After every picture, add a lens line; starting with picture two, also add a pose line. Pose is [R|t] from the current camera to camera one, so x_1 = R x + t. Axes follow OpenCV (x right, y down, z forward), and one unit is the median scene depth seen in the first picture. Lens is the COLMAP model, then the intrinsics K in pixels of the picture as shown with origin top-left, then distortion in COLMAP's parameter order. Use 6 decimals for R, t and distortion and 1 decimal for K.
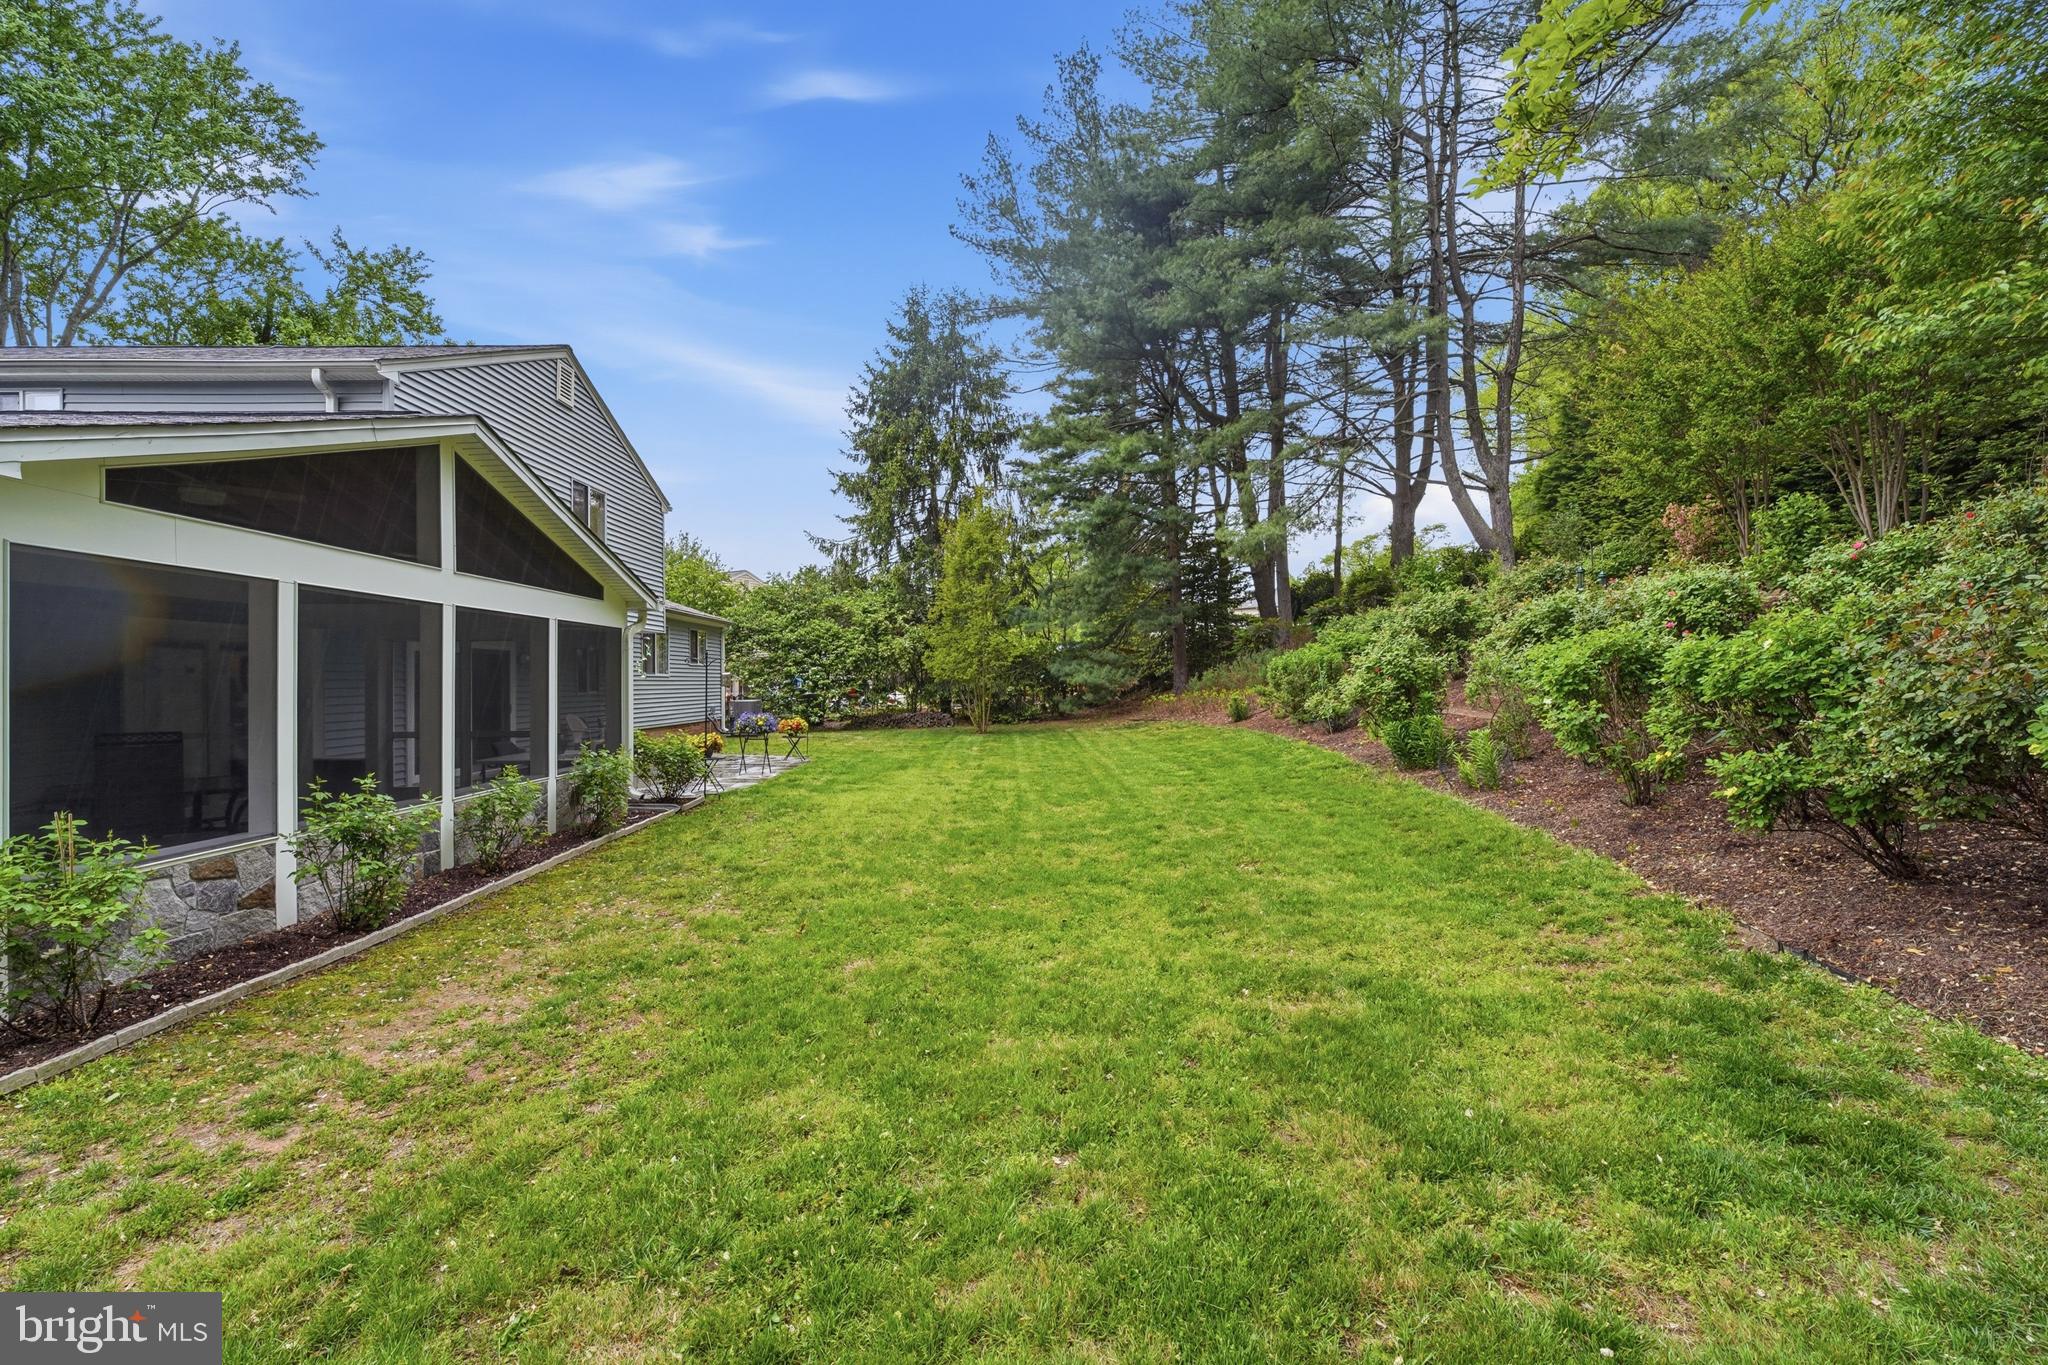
lens RADIAL K [[862.2, 0, 1018.1], [0, 862.2, 677.6], [0, 0, 1]] dist [-0.015093, -0.001302]
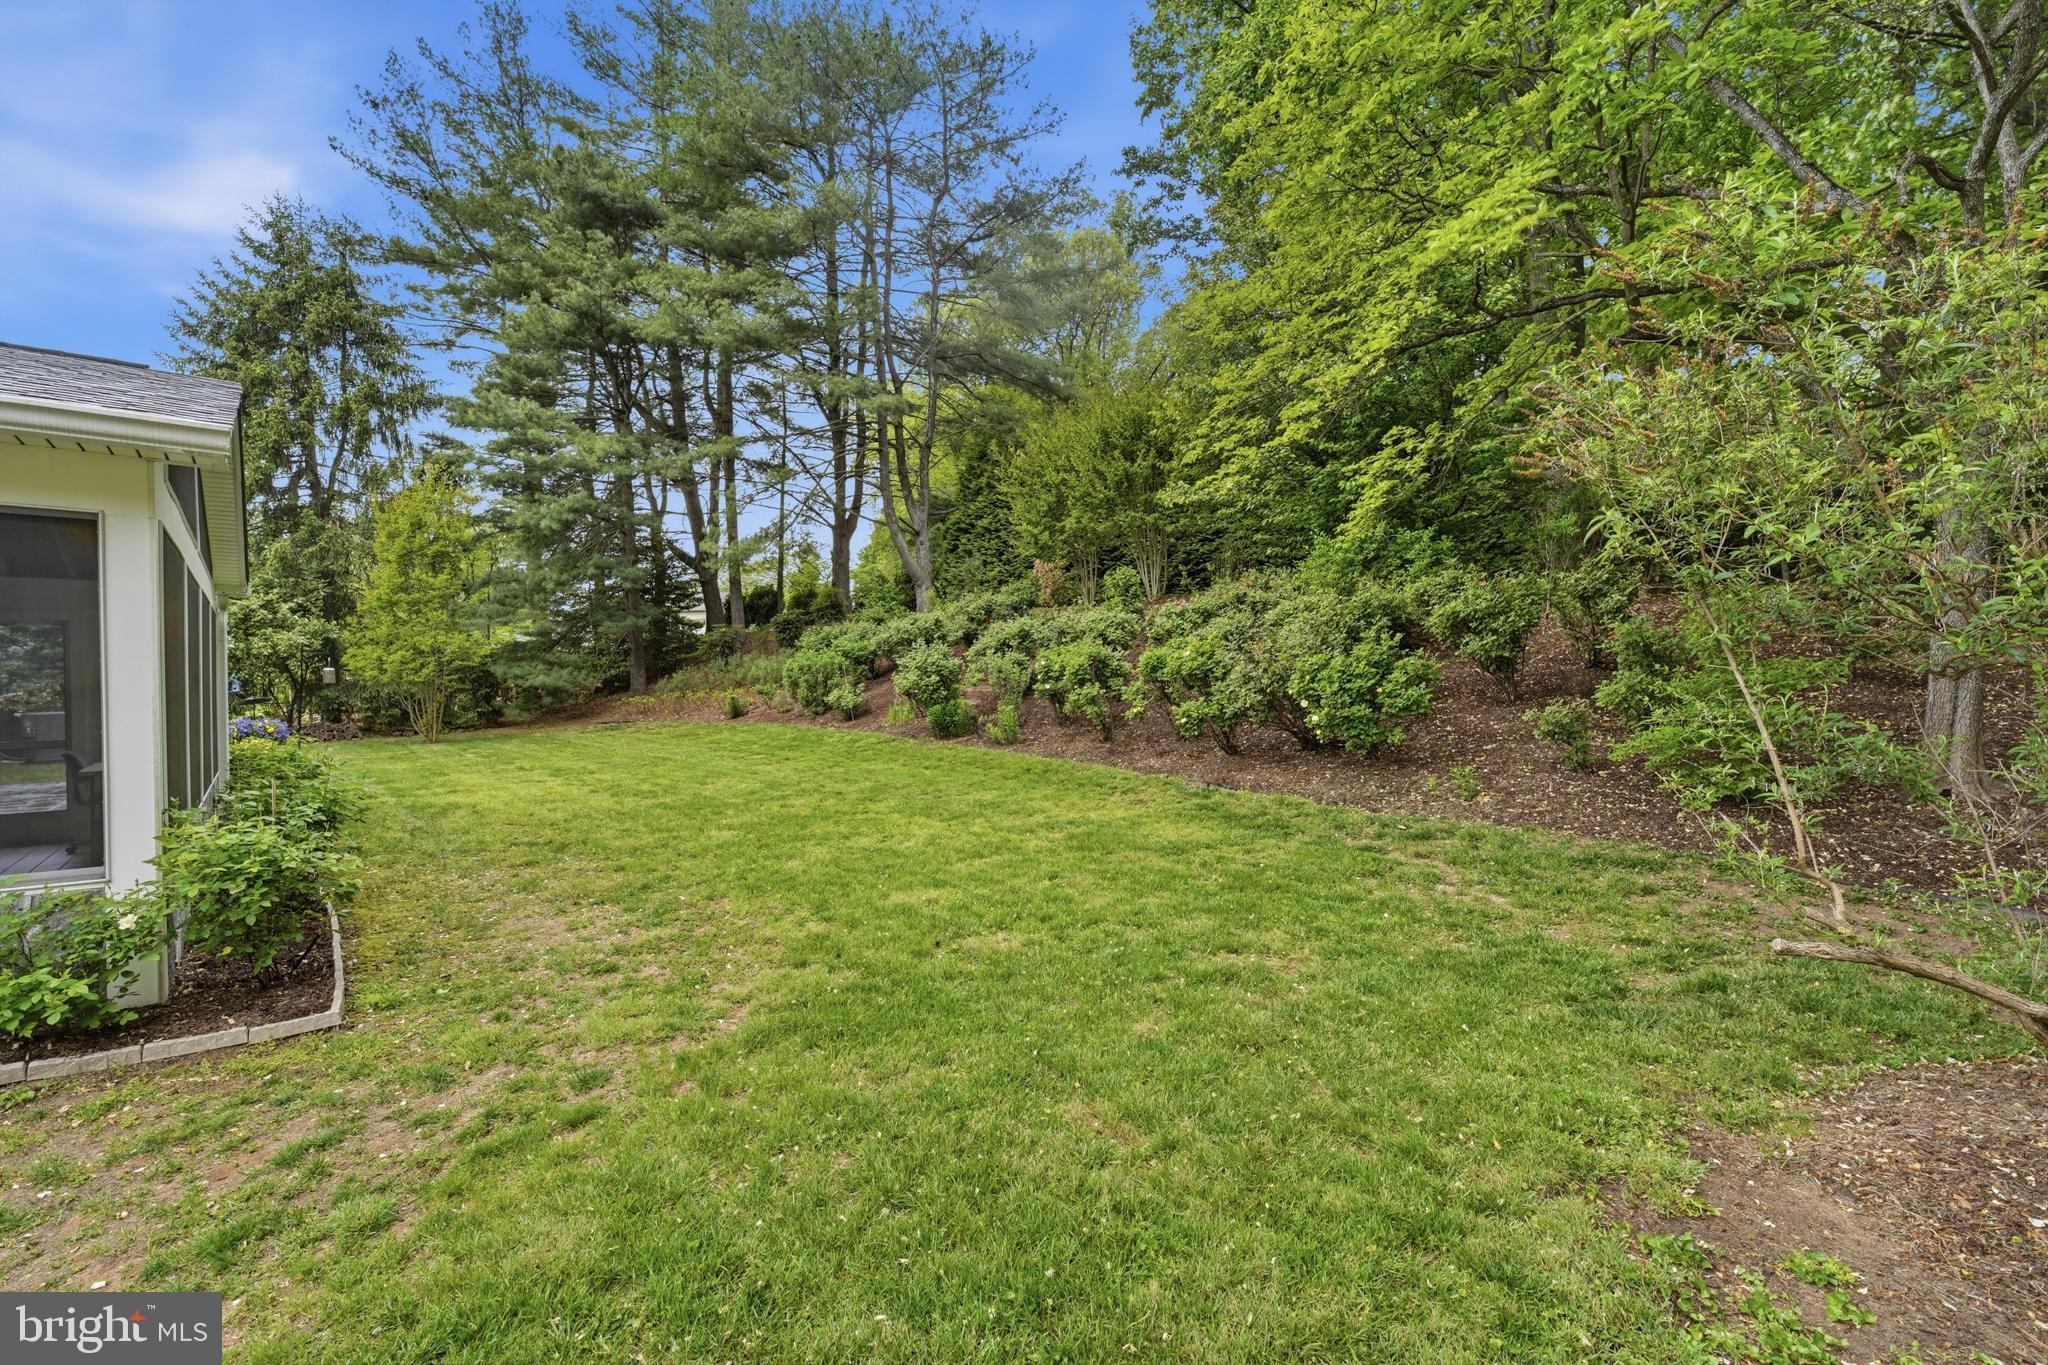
lens RADIAL K [[862.2, 0, 1026.0], [0, 862.2, 683.7], [0, 0, 1]] dist [-0.015093, -0.001302]
pose [[0.745618, -0.005541, 0.666351, -0.178643], [0.005843, 0.999981, 0.001777, 0.006308], [-0.666348, 0.002569, 0.745636, -0.072415]]
